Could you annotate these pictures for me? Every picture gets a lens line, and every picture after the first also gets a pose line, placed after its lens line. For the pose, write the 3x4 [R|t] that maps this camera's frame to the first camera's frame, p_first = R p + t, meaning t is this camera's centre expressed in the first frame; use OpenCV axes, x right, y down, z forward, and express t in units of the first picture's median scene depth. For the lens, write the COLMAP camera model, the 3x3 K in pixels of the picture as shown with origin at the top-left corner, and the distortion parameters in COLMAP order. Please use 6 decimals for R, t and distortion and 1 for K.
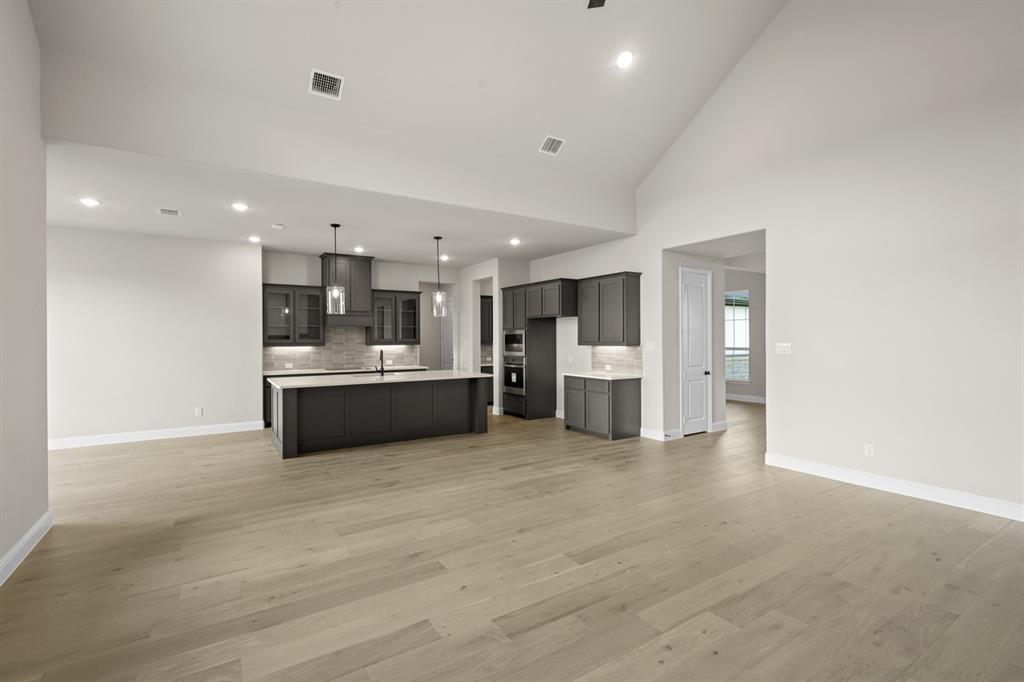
lens RADIAL K [[469.2, 0, 512.0], [0, 469.2, 341.0], [0, 0, 1]] dist [-0.000454, 0.000010]
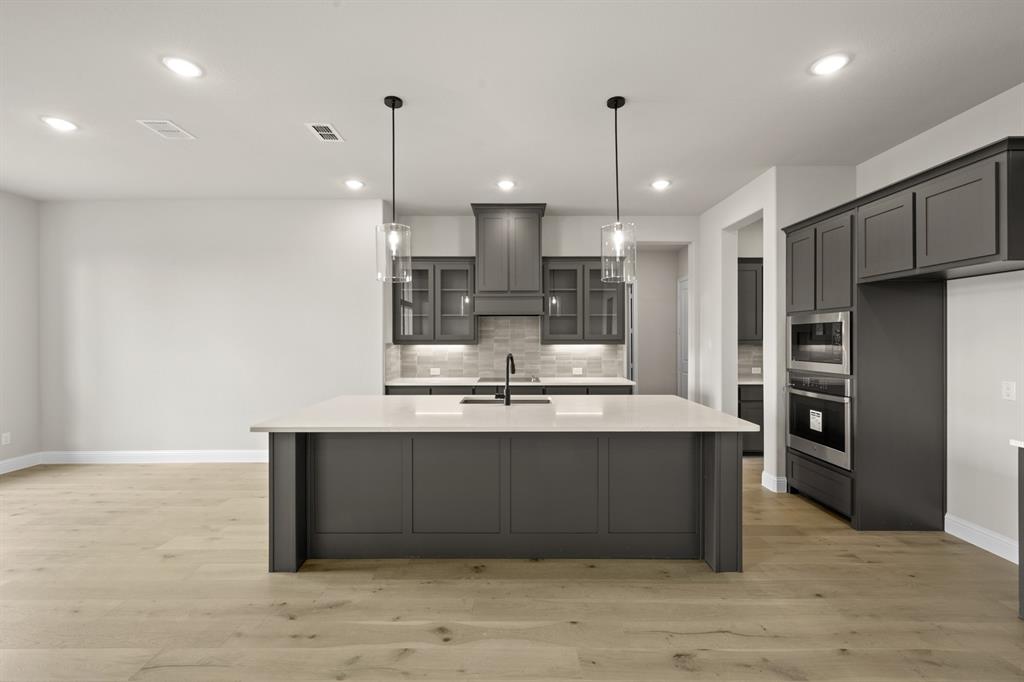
lens RADIAL K [[434.7, 0, 512.6], [0, 434.7, 339.0], [0, 0, 1]] dist [0.000829, 0.000095]
pose [[0.840480, 0.004688, -0.541823, -0.014554], [-0.004810, 0.999988, 0.001189, 0.001471], [0.541822, 0.001607, 0.840492, 0.500423]]
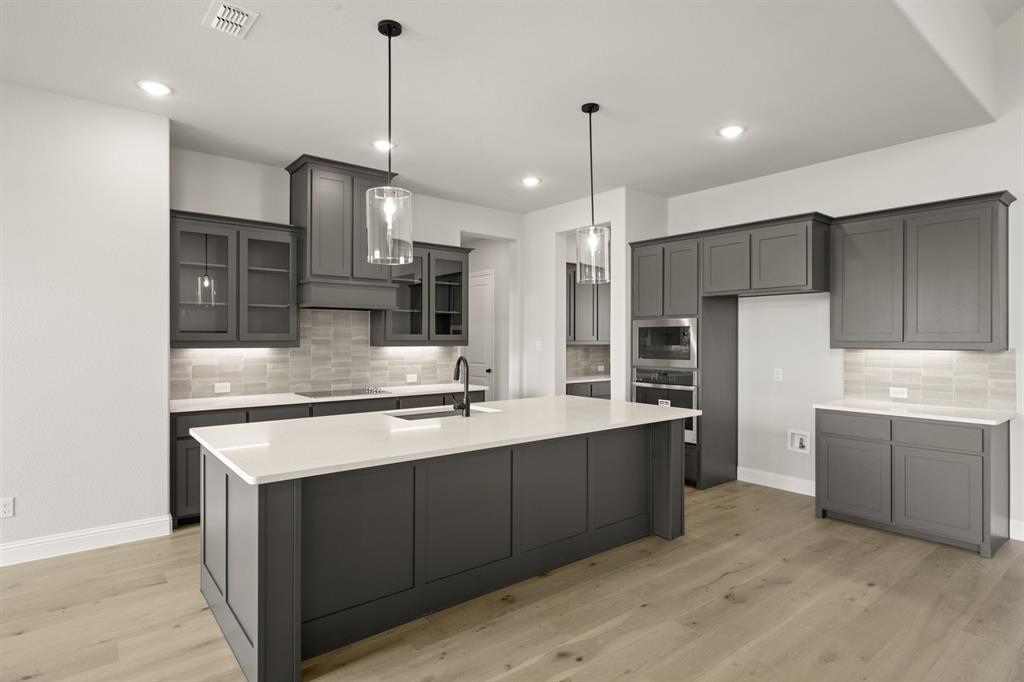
lens RADIAL K [[543.6, 0, 511.6], [0, 543.6, 338.2], [0, 0, 1]] dist [0.000960, -0.000014]
pose [[0.993857, 0.006352, 0.110490, -0.240010], [-0.005659, 0.999962, -0.006583, 0.003676], [-0.110528, 0.005918, 0.993855, 0.406256]]
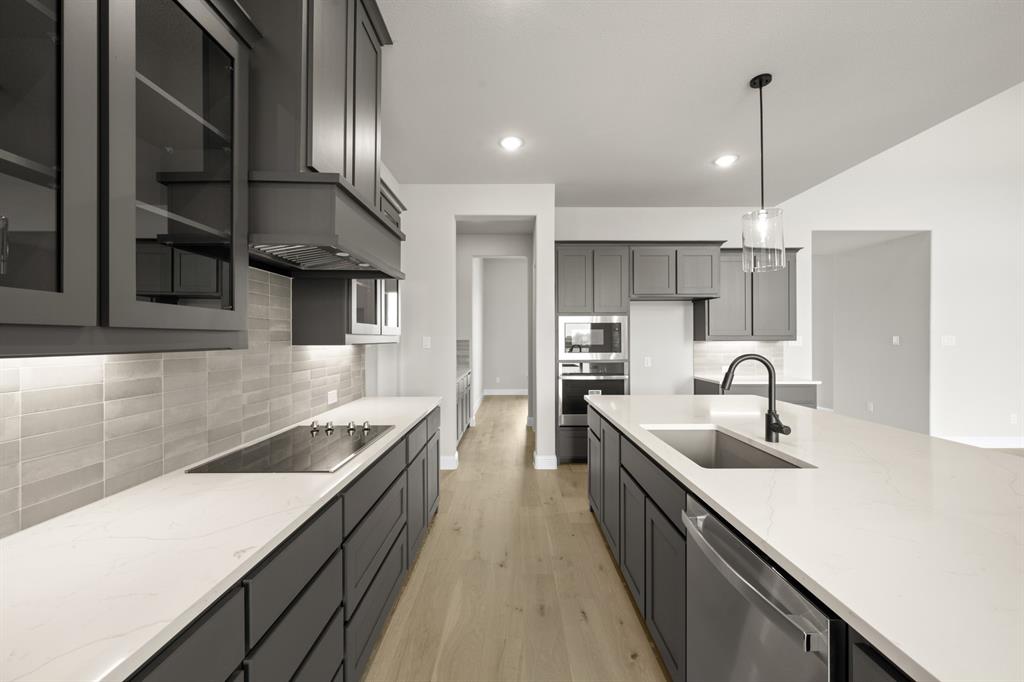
lens RADIAL K [[405.8, 0, 513.9], [0, 405.8, 339.6], [0, 0, 1]] dist [0.001487, 0.000001]
pose [[0.535131, 0.001506, 0.844768, -0.479856], [0.002867, 0.999989, -0.003598, 0.007838], [-0.844764, 0.004347, 0.535121, 0.822148]]
